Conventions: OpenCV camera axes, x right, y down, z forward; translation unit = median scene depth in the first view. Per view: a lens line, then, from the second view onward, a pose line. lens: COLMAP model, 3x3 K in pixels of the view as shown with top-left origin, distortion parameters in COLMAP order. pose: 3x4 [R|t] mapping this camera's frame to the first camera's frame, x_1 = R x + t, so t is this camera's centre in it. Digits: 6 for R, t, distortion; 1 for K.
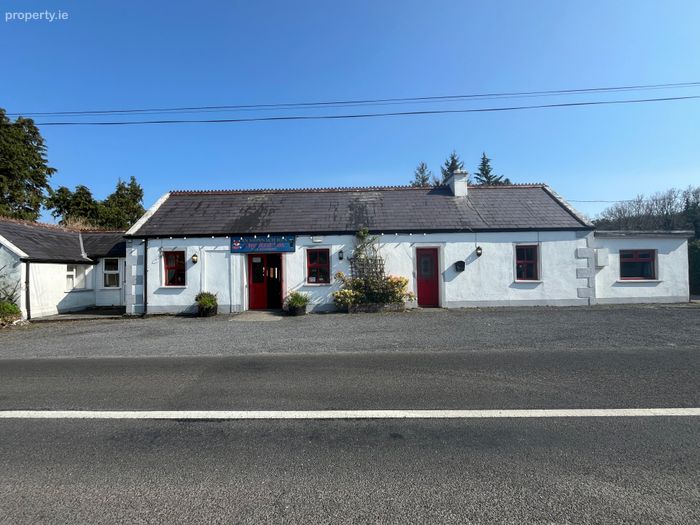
lens RADIAL K [[303.8, 0, 351.1], [0, 303.8, 261.0], [0, 0, 1]] dist [-0.007113, 0.001554]
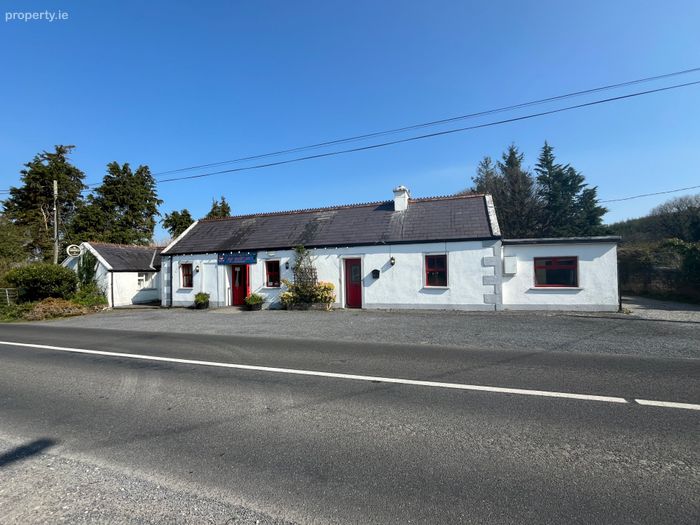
lens RADIAL K [[303.8, 0, 348.5], [0, 303.8, 265.8], [0, 0, 1]] dist [-0.007113, 0.001554]
pose [[0.952941, -0.009474, -0.303008, 0.606994], [0.014706, 0.999780, 0.014988, -0.033302], [0.302800, -0.018739, 0.952870, -0.158836]]
